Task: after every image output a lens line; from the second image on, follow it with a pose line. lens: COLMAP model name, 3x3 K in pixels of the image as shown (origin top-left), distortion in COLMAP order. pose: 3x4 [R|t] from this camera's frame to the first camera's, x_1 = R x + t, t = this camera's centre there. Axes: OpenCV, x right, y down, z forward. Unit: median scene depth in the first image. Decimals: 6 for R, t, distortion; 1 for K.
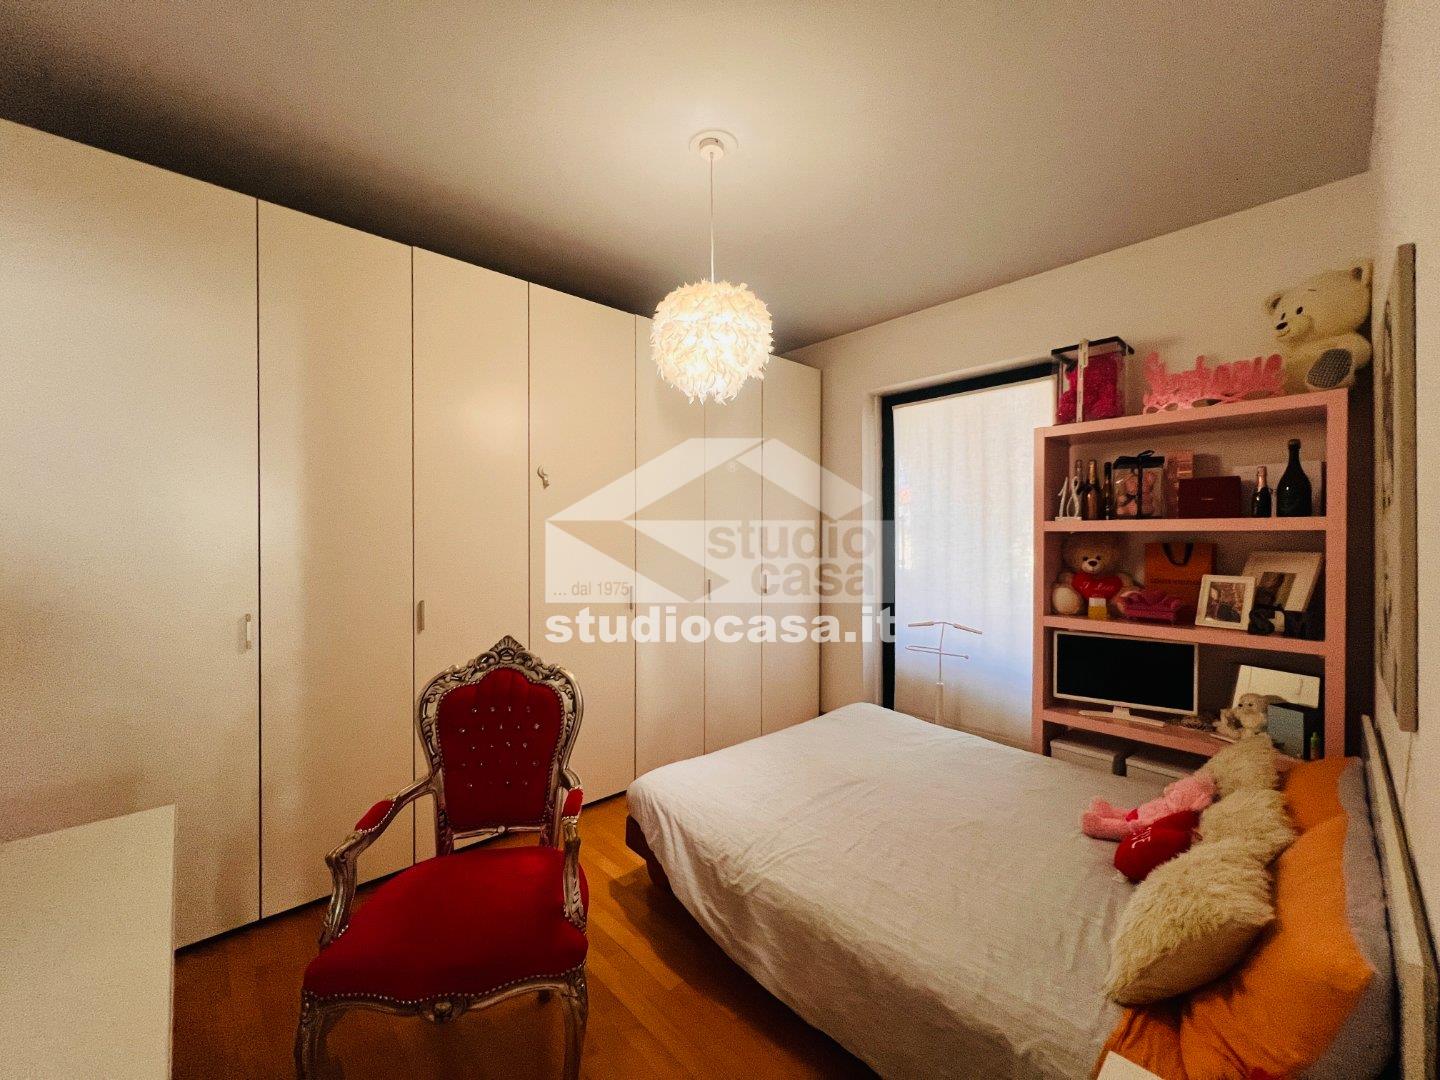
lens RADIAL K [[581.3, 0, 720.0], [0, 581.3, 540.0], [0, 0, 1]] dist [-0.000098, 0.000027]
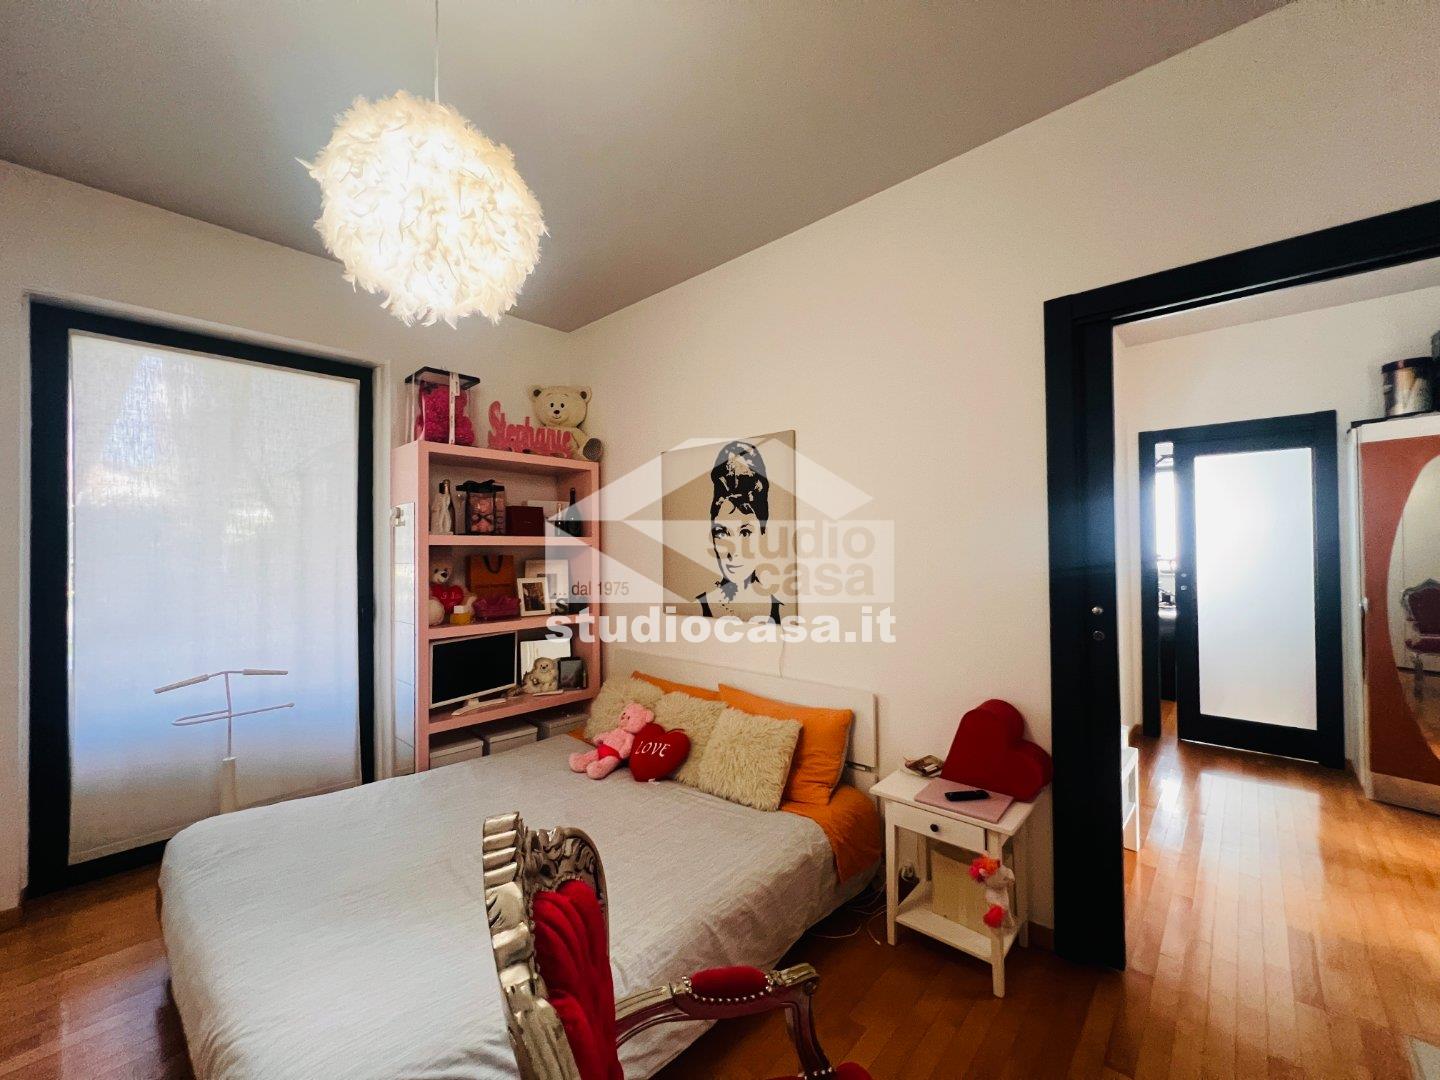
lens RADIAL K [[580.1, 0, 720.0], [0, 580.1, 540.0], [0, 0, 1]] dist [0.001234, 0.000068]
pose [[-0.079813, 0.013141, 0.996723, -0.508105], [0.009544, 0.999877, -0.012419, -0.007170], [-0.996764, 0.008522, -0.079928, 0.609195]]
